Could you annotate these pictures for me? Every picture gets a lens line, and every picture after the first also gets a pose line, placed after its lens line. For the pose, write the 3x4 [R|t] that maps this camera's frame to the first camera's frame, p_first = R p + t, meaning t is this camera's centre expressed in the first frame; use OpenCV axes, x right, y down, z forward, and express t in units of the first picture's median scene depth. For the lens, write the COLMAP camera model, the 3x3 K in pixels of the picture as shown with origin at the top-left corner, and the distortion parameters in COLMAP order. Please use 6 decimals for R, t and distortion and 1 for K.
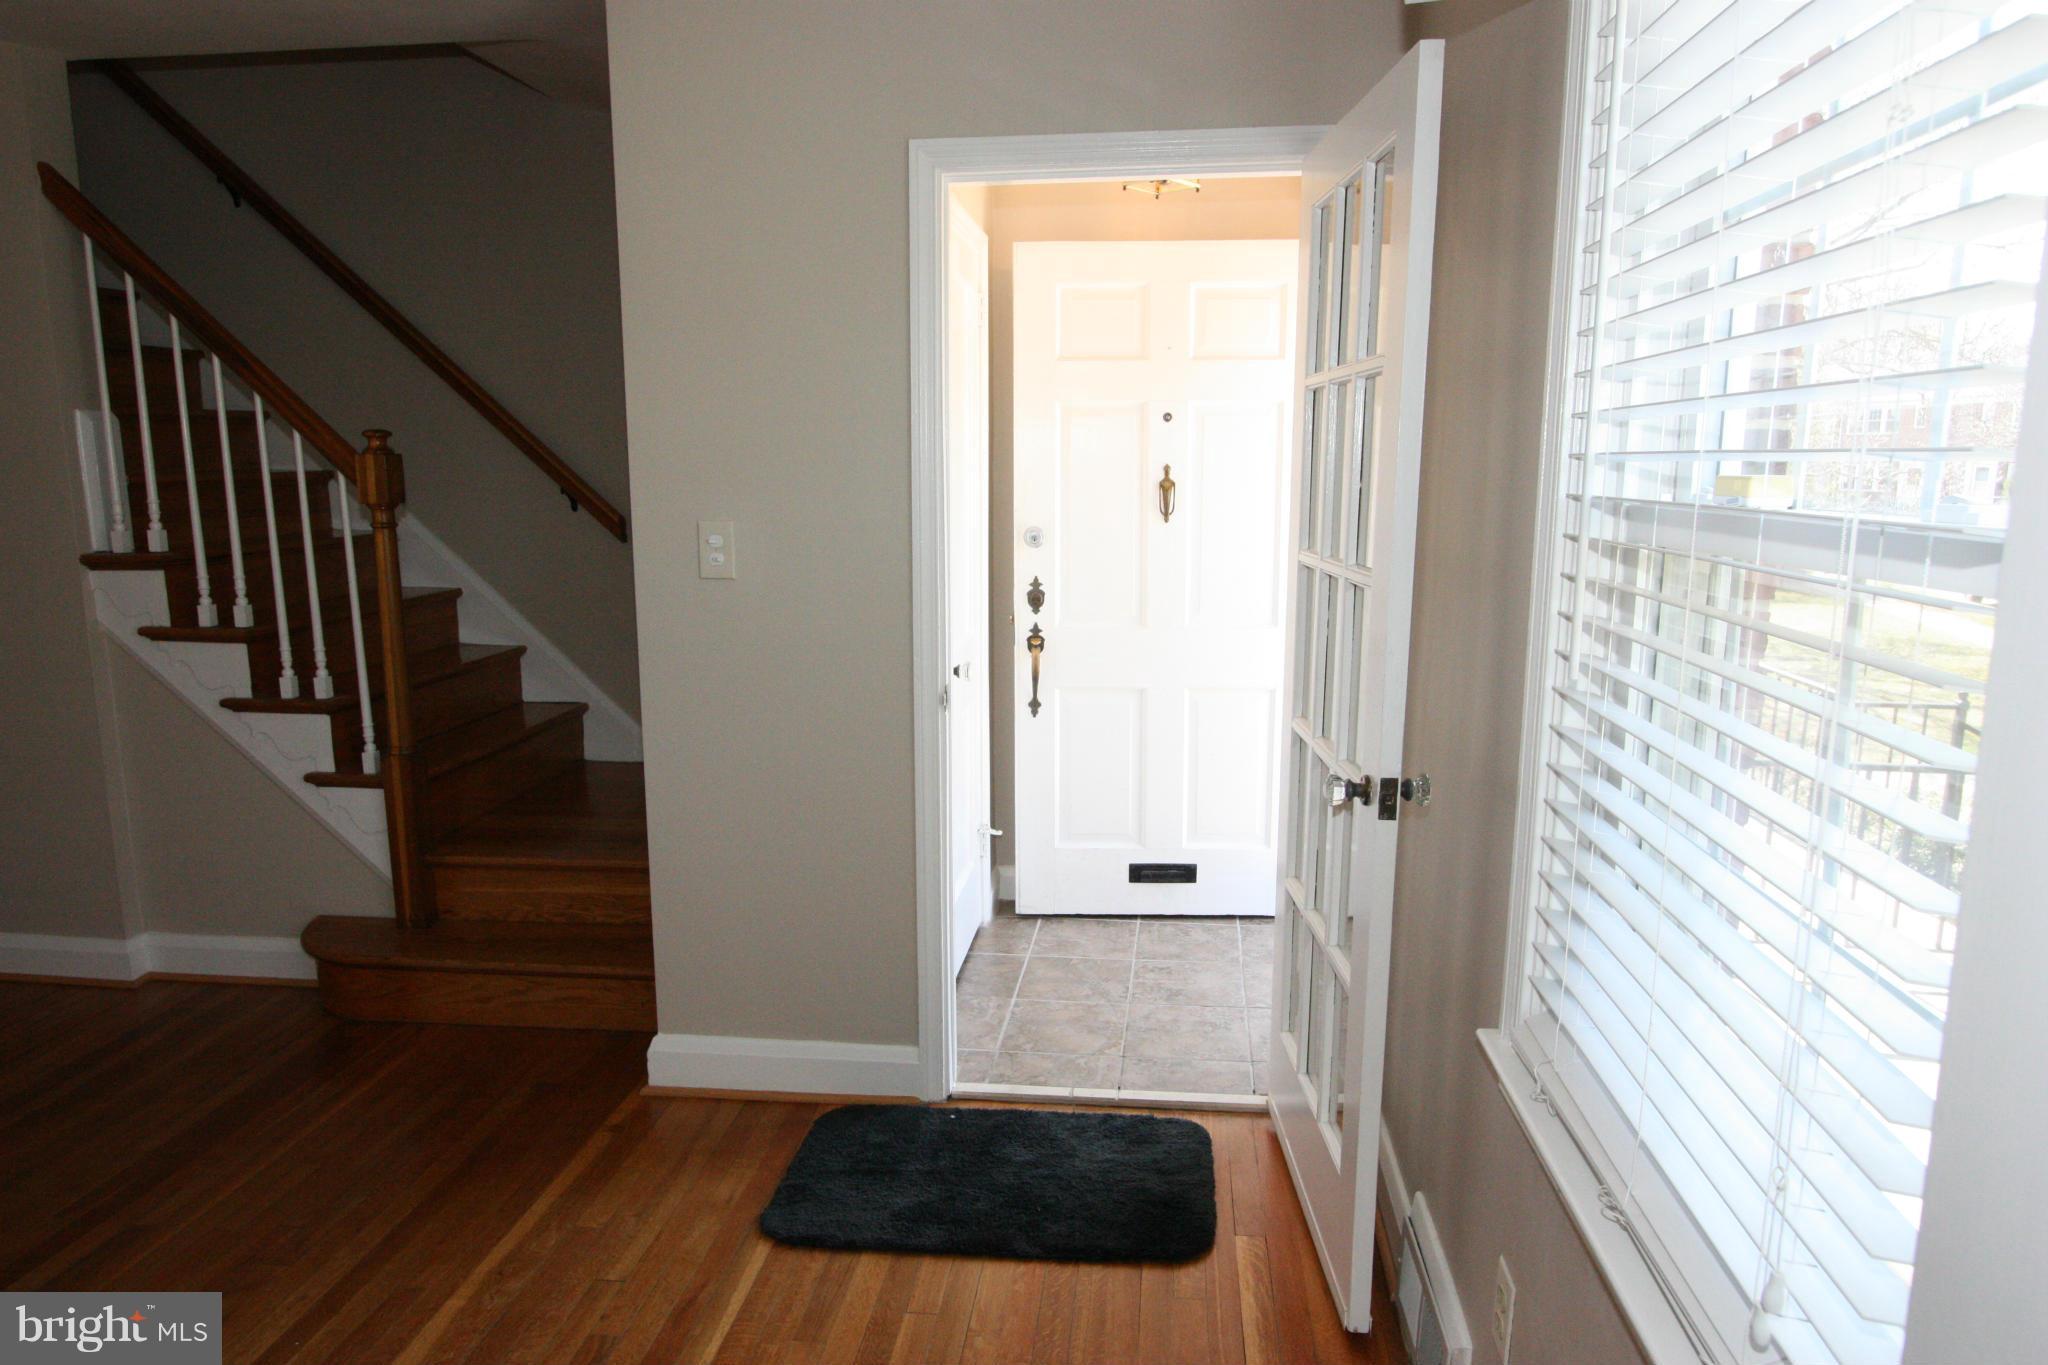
lens RADIAL K [[1300.5, 0, 1024.0], [0, 1300.5, 682.5], [0, 0, 1]] dist [-0.001453, 0.001542]
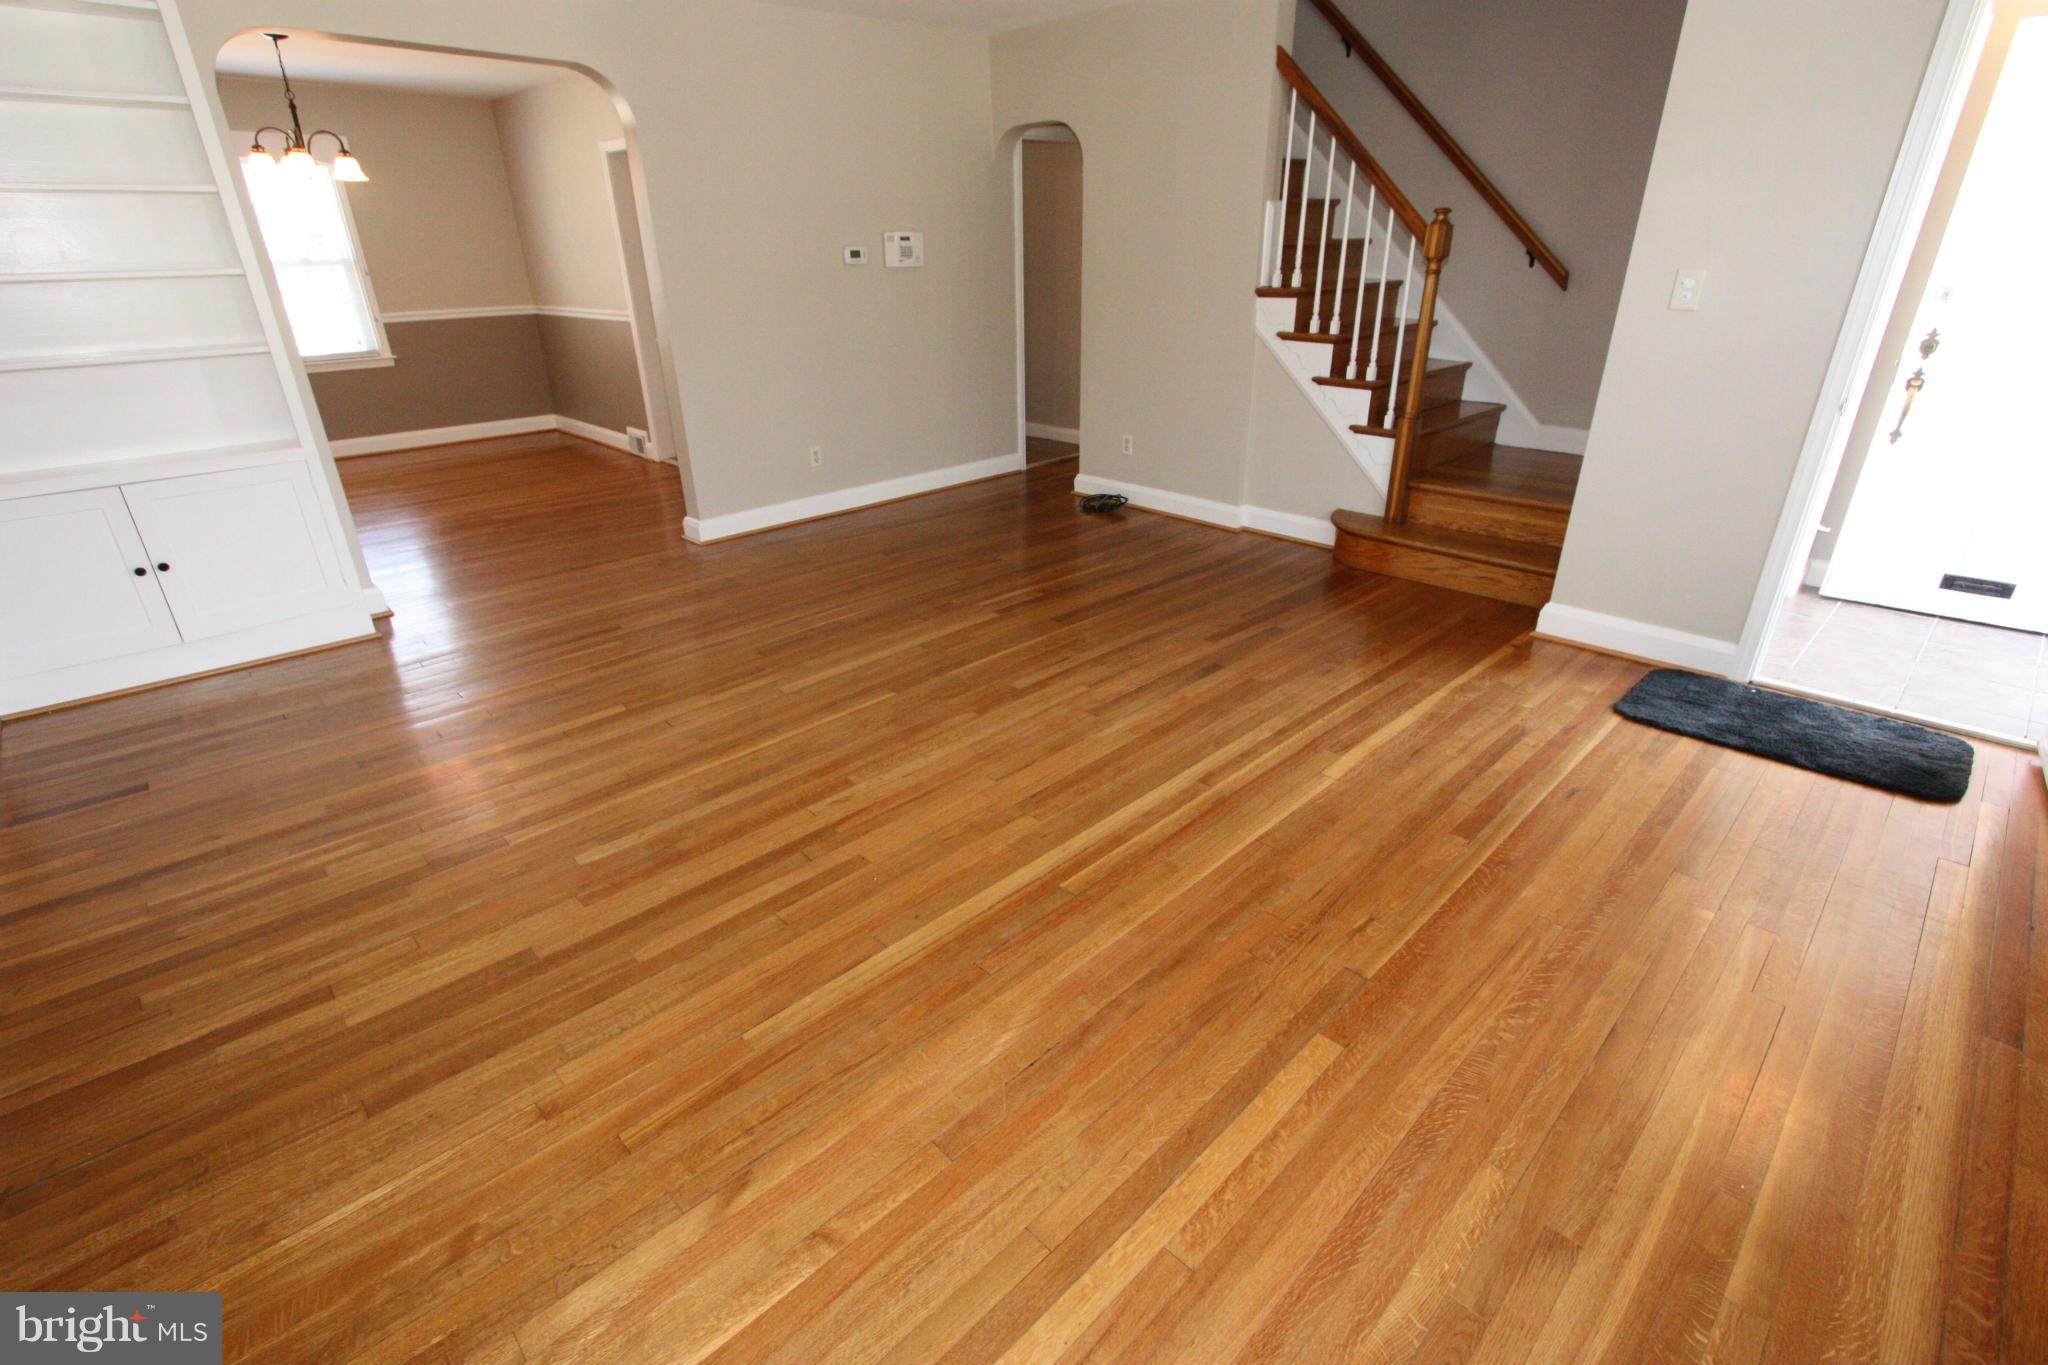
lens RADIAL K [[948.1, 0, 1028.6], [0, 948.1, 686.6], [0, 0, 1]] dist [-0.010441, -0.000250]
pose [[0.777650, 0.260114, -0.572365, -0.072152], [-0.095969, 0.948841, 0.300816, 0.065702], [0.621330, -0.179000, 0.762829, -0.318097]]
